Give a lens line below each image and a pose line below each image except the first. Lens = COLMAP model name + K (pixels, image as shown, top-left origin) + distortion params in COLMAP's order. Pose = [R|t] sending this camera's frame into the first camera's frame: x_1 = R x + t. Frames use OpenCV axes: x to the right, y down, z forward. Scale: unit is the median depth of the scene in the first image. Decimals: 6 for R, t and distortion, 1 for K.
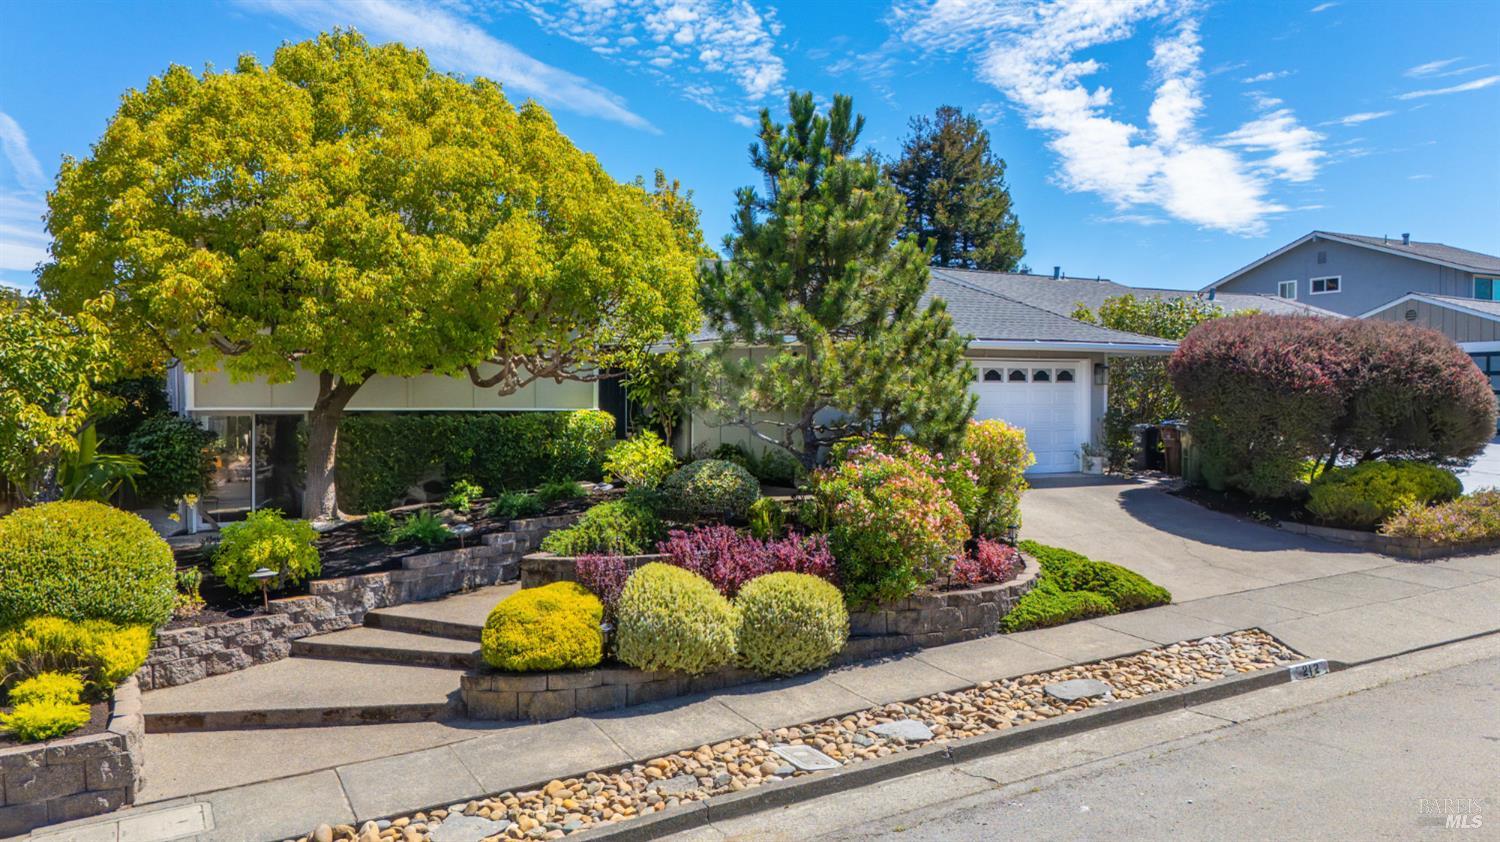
lens RADIAL K [[1128.4, 0, 748.4], [0, 1128.4, 413.8], [0, 0, 1]] dist [0.076071, -0.084461]
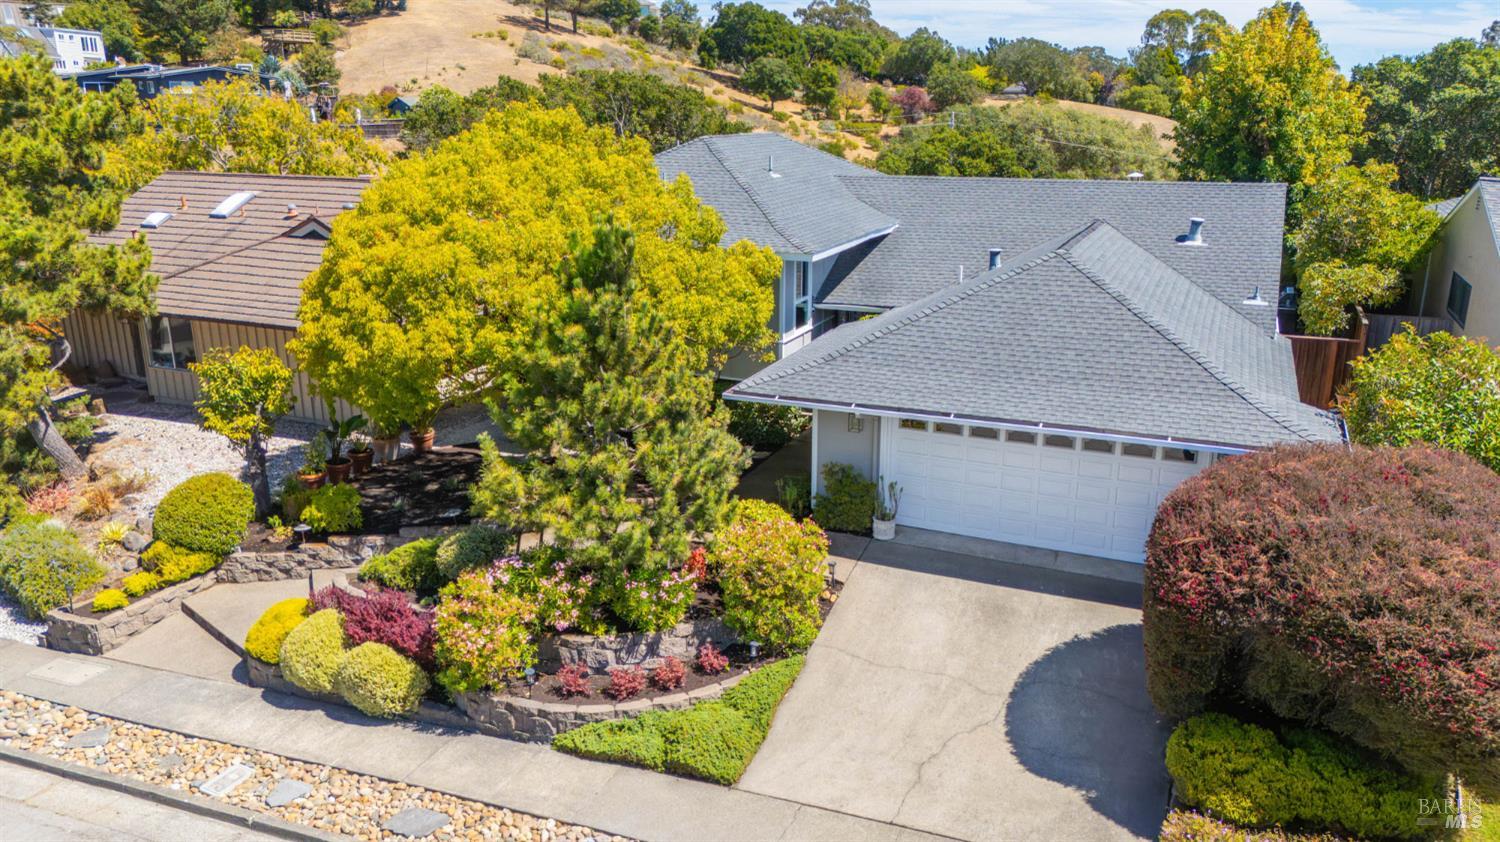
lens RADIAL K [[1110.3, 0, 747.4], [0, 1110.3, 414.0], [0, 0, 1]] dist [0.080450, -0.087732]
pose [[0.614759, 0.213769, -0.759193, 1.099940], [-0.008420, 0.964294, 0.264701, -0.426239], [0.788670, -0.156335, 0.594608, 0.498455]]
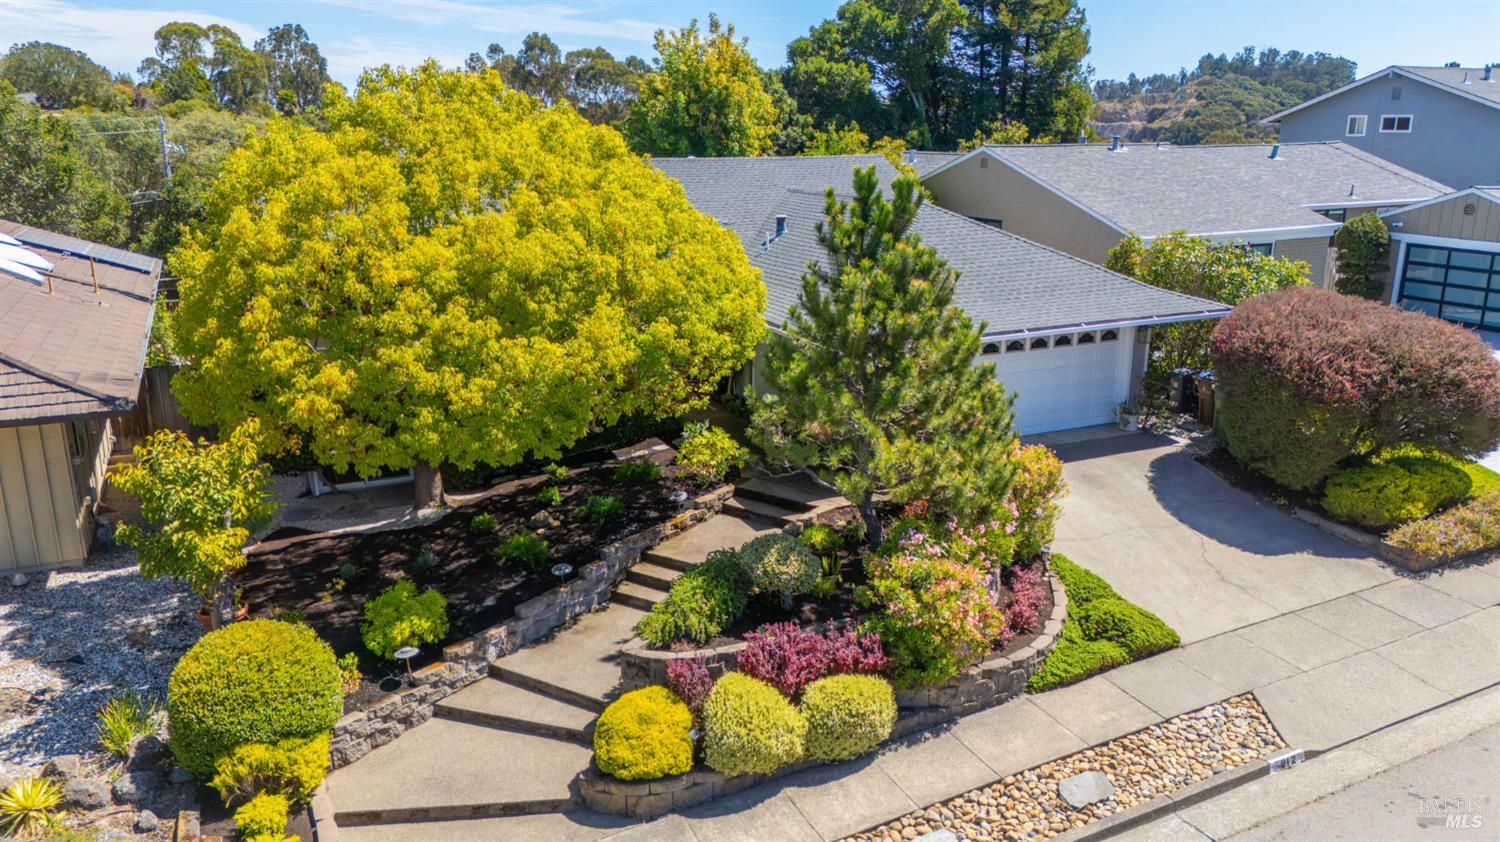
lens RADIAL K [[1110.3, 0, 747.4], [0, 1110.3, 414.0], [0, 0, 1]] dist [0.080450, -0.087732]
pose [[0.999067, 0.008402, -0.042353, -0.017727], [0.002159, 0.969939, 0.243339, -0.349068], [0.043124, -0.243204, 0.969016, -0.057237]]
